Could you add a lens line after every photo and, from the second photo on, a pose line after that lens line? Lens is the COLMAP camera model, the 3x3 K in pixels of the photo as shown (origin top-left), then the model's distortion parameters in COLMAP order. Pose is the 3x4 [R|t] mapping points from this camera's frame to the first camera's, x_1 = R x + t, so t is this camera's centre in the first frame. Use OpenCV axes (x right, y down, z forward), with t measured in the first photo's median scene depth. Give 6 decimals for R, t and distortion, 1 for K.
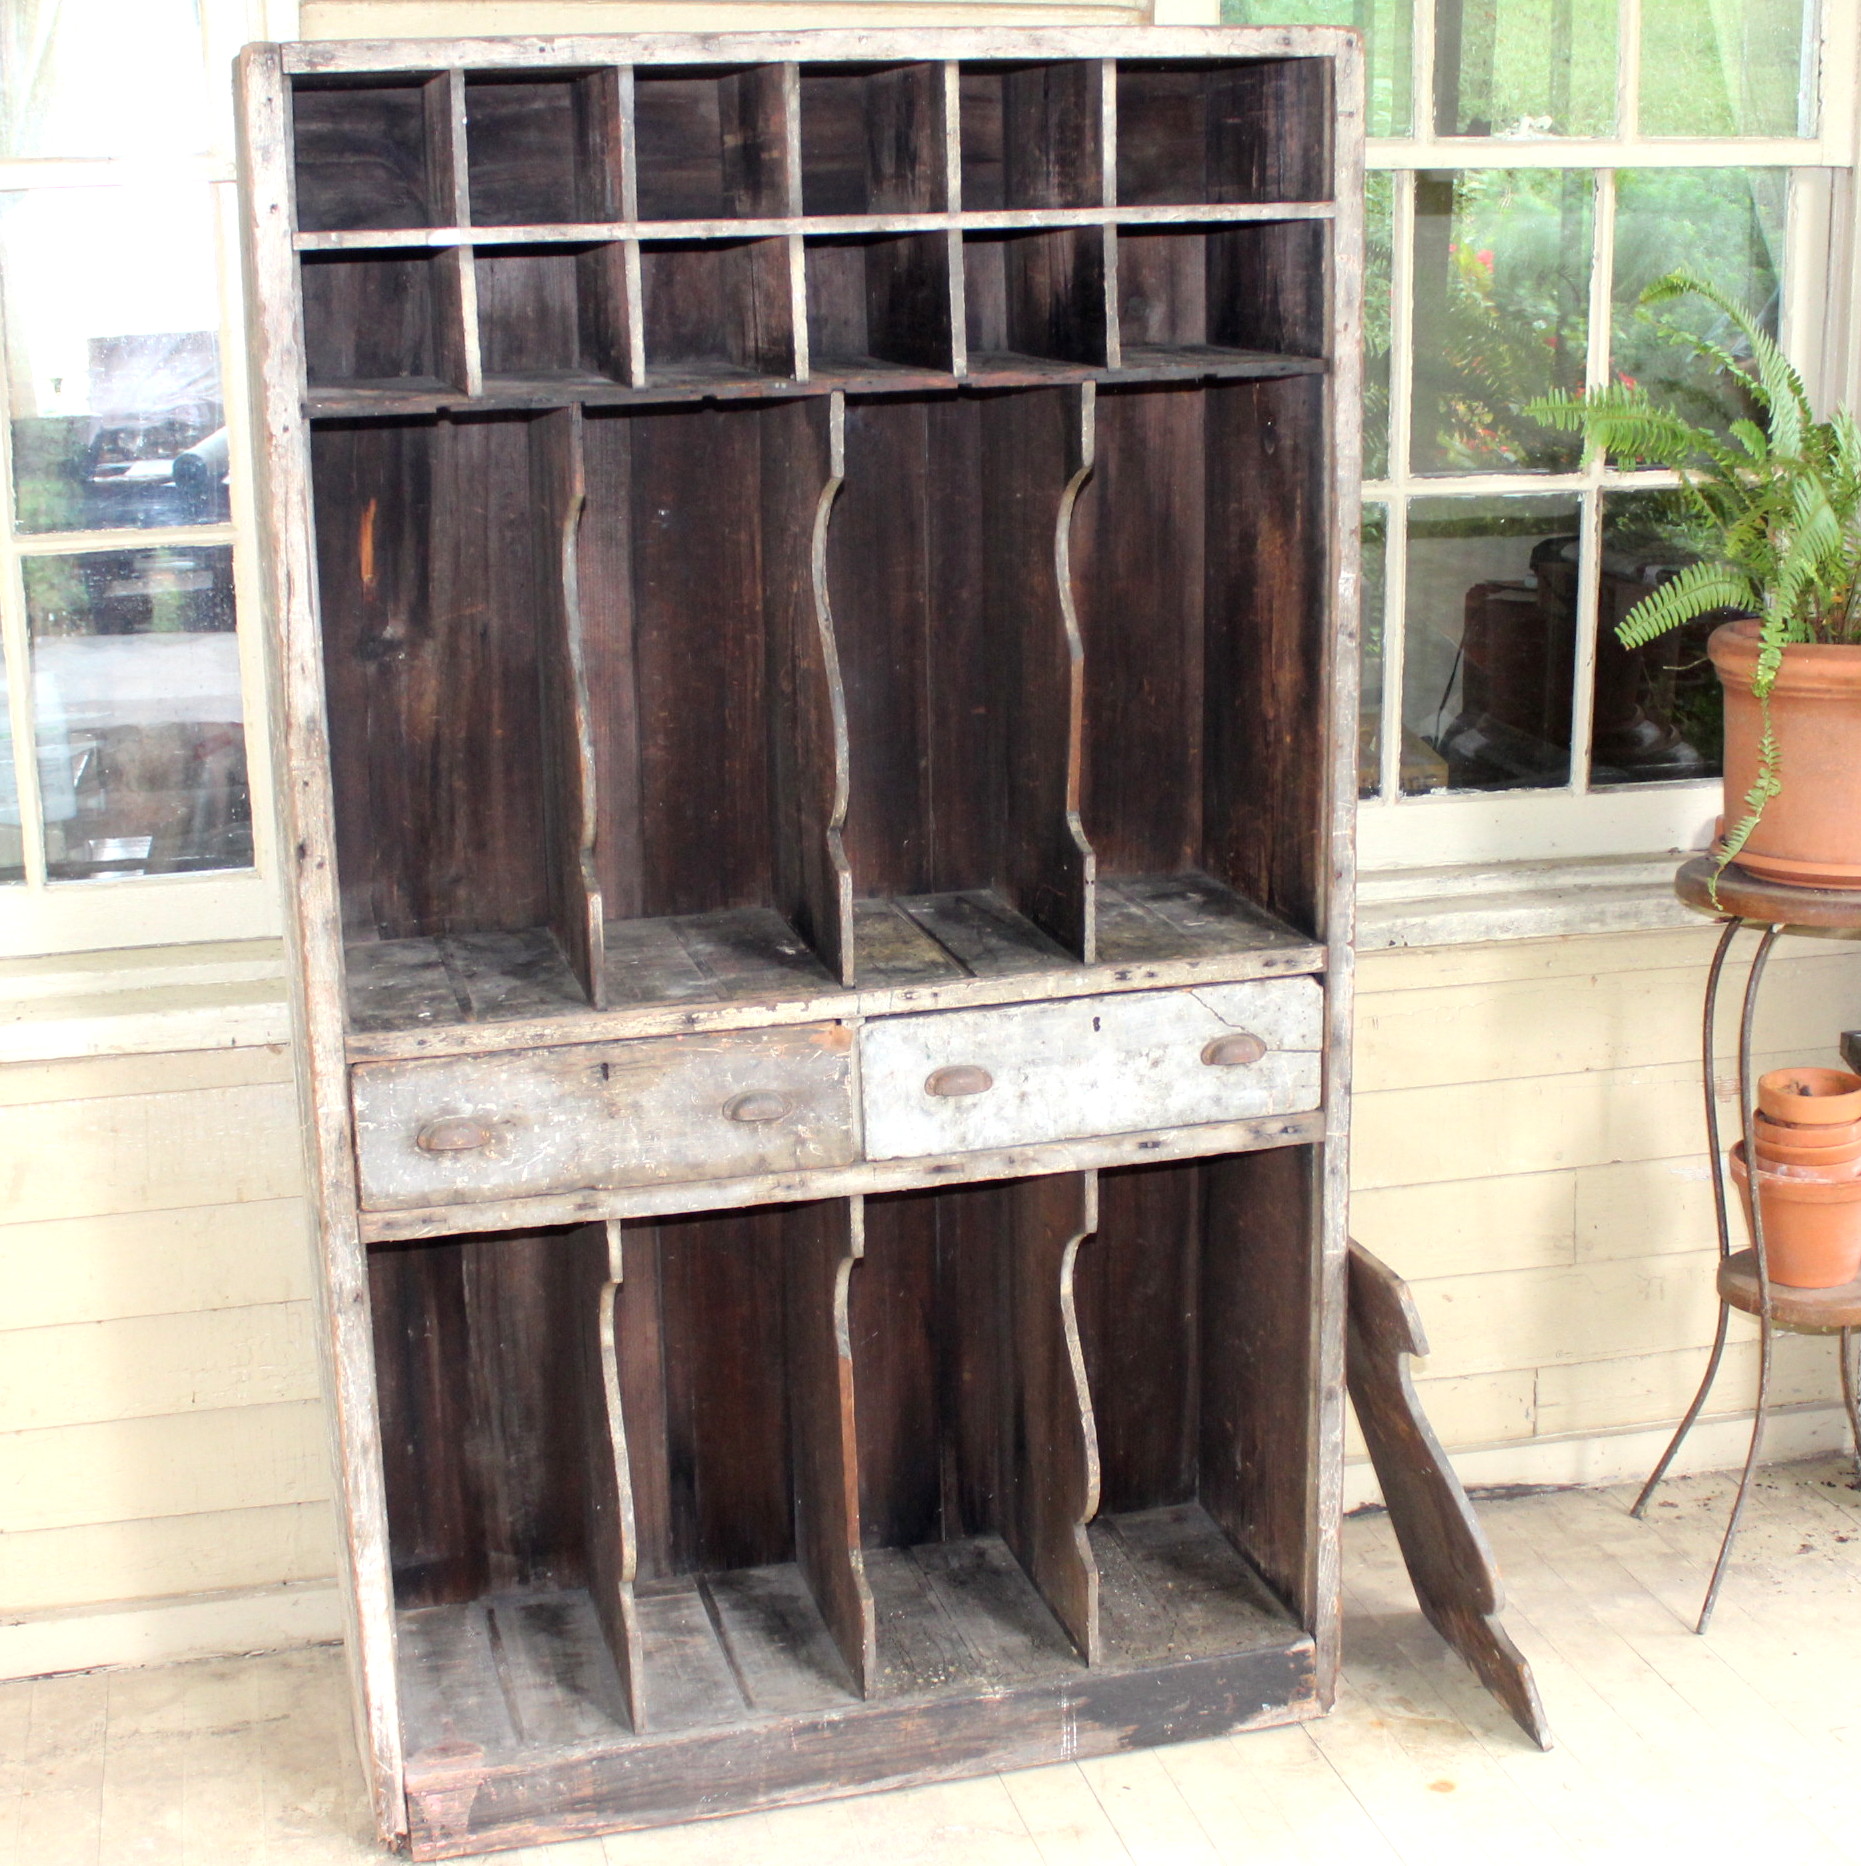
lens RADIAL K [[2887.6, 0, 930.5], [0, 2887.6, 933.0], [0, 0, 1]] dist [-0.158050, 0.095829]
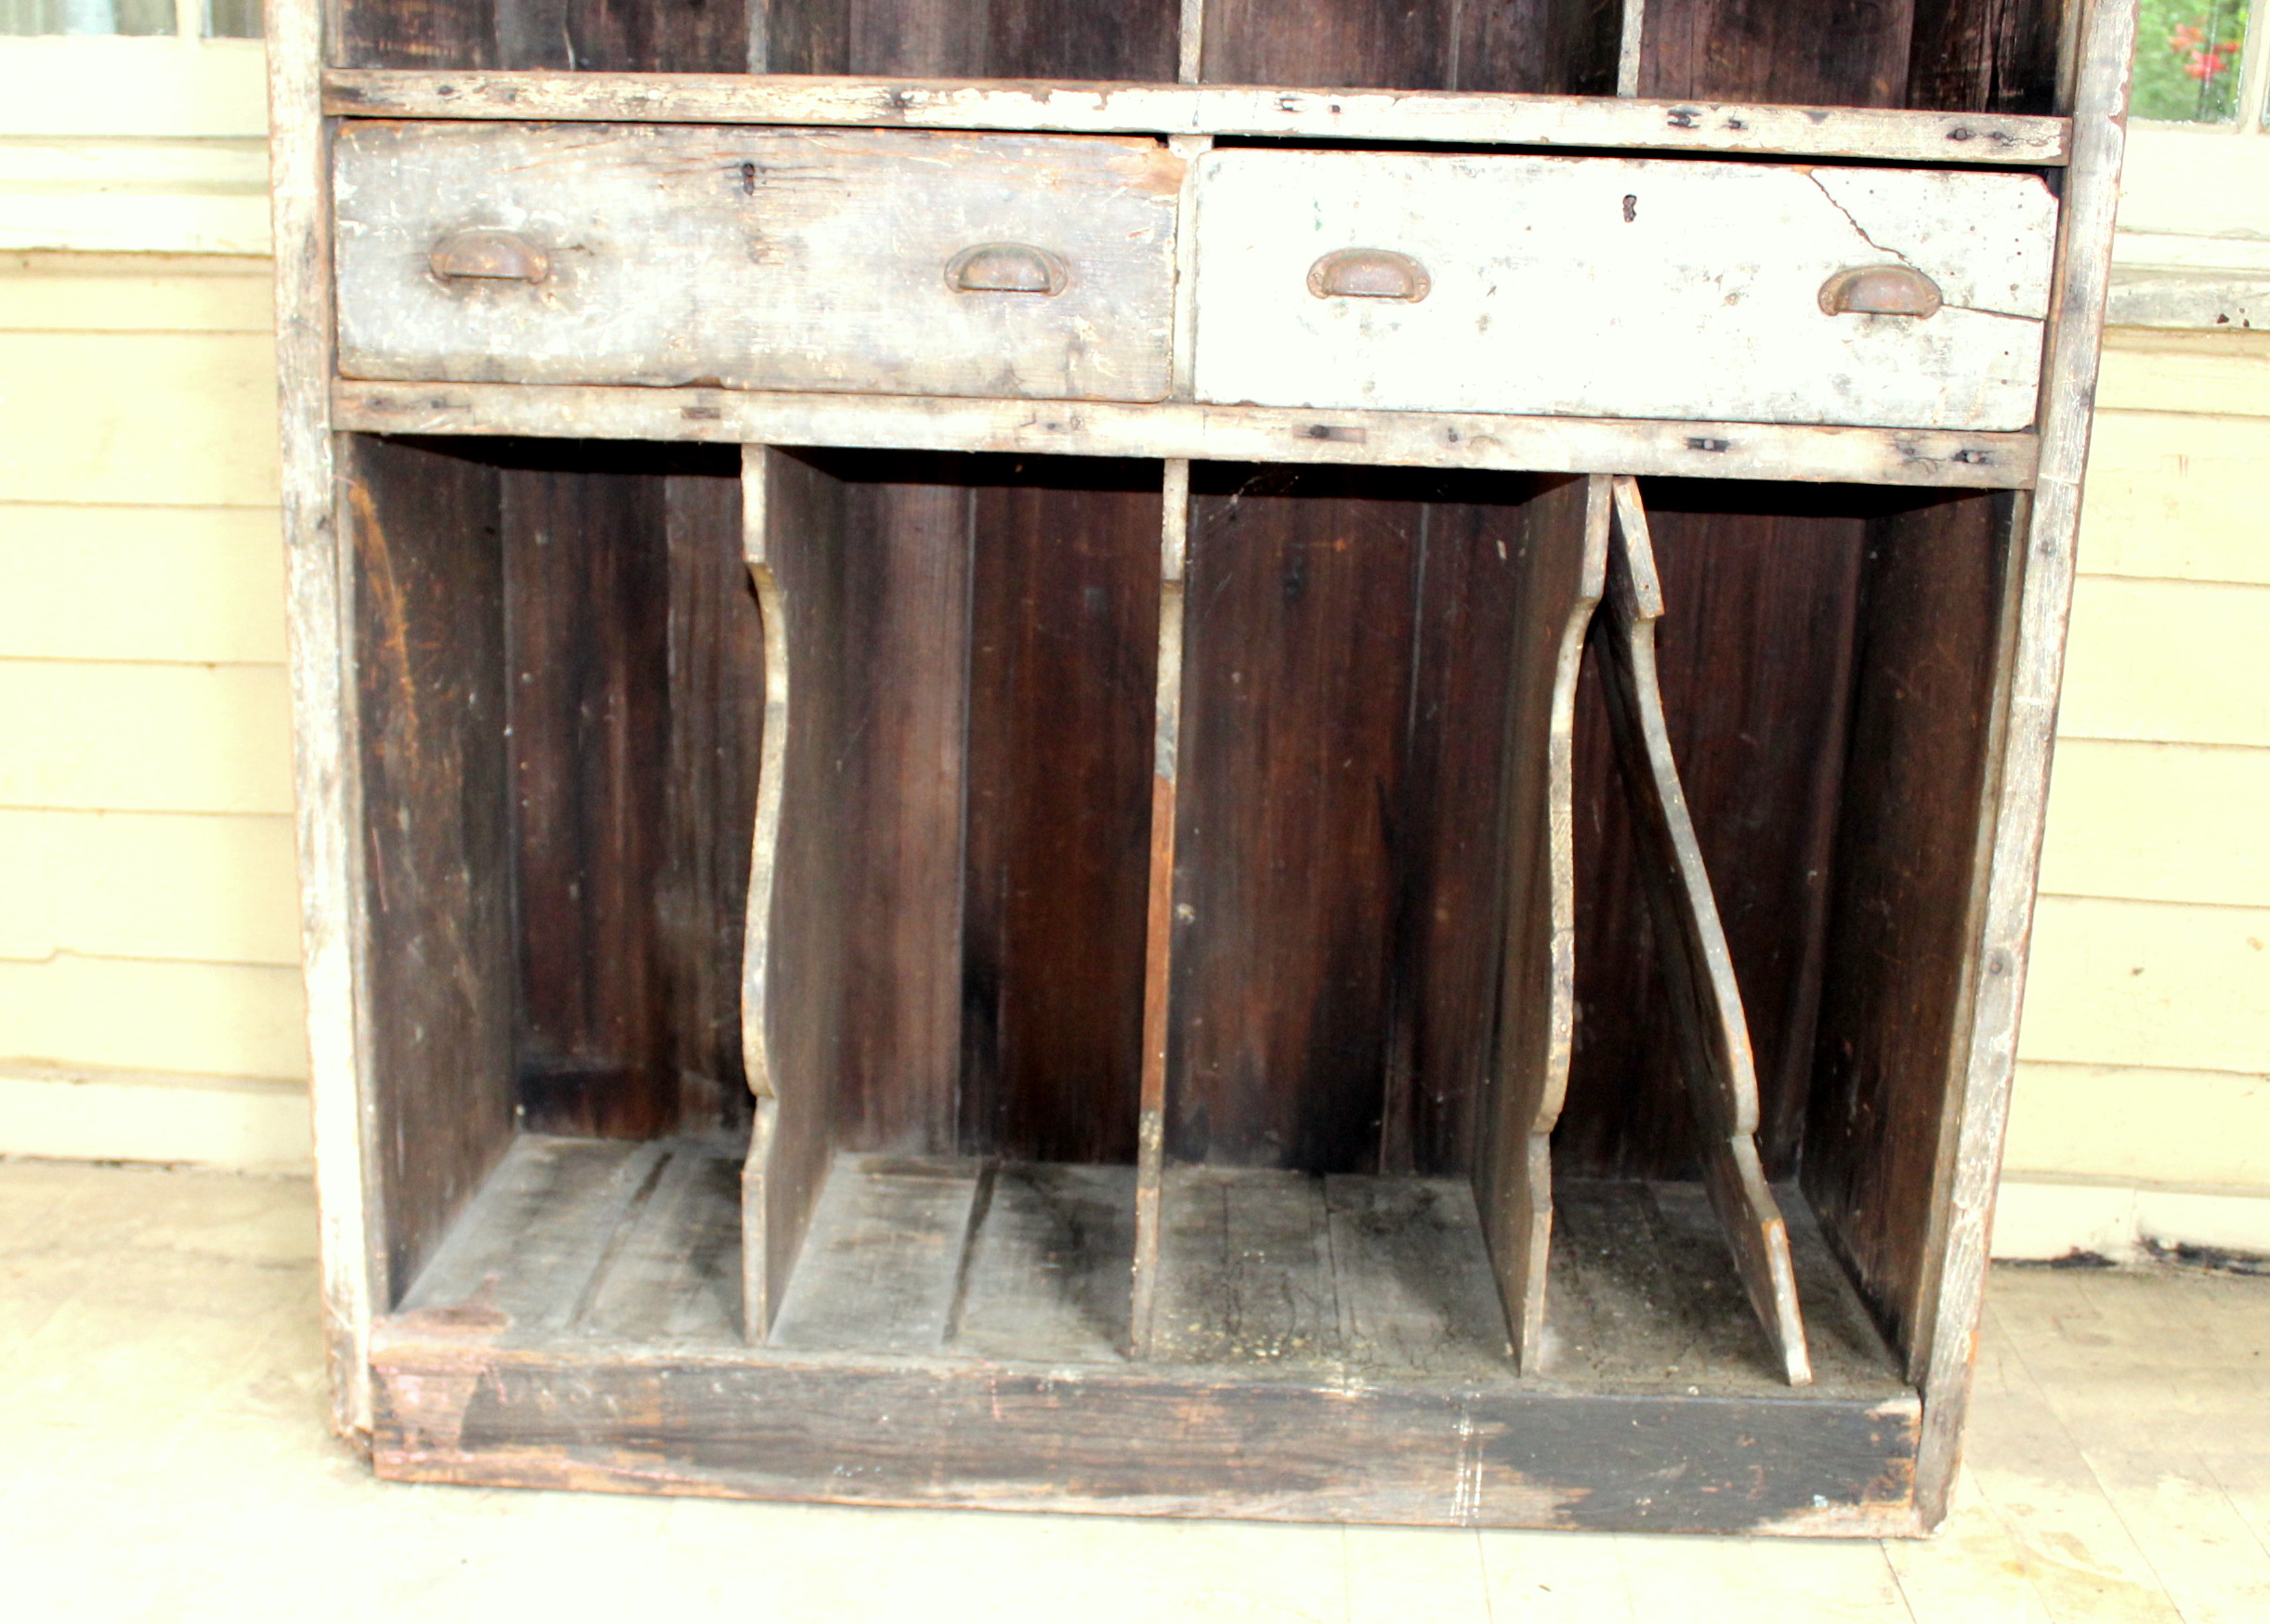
lens RADIAL K [[2669.3, 0, 1106.6], [0, 2669.3, 880.5], [0, 0, 1]] dist [-0.173168, 0.166981]
pose [[0.955448, 0.125677, -0.267067, 0.113077], [-0.120189, 0.992066, 0.036866, 0.154530], [0.269581, -0.003125, 0.962973, 0.480347]]
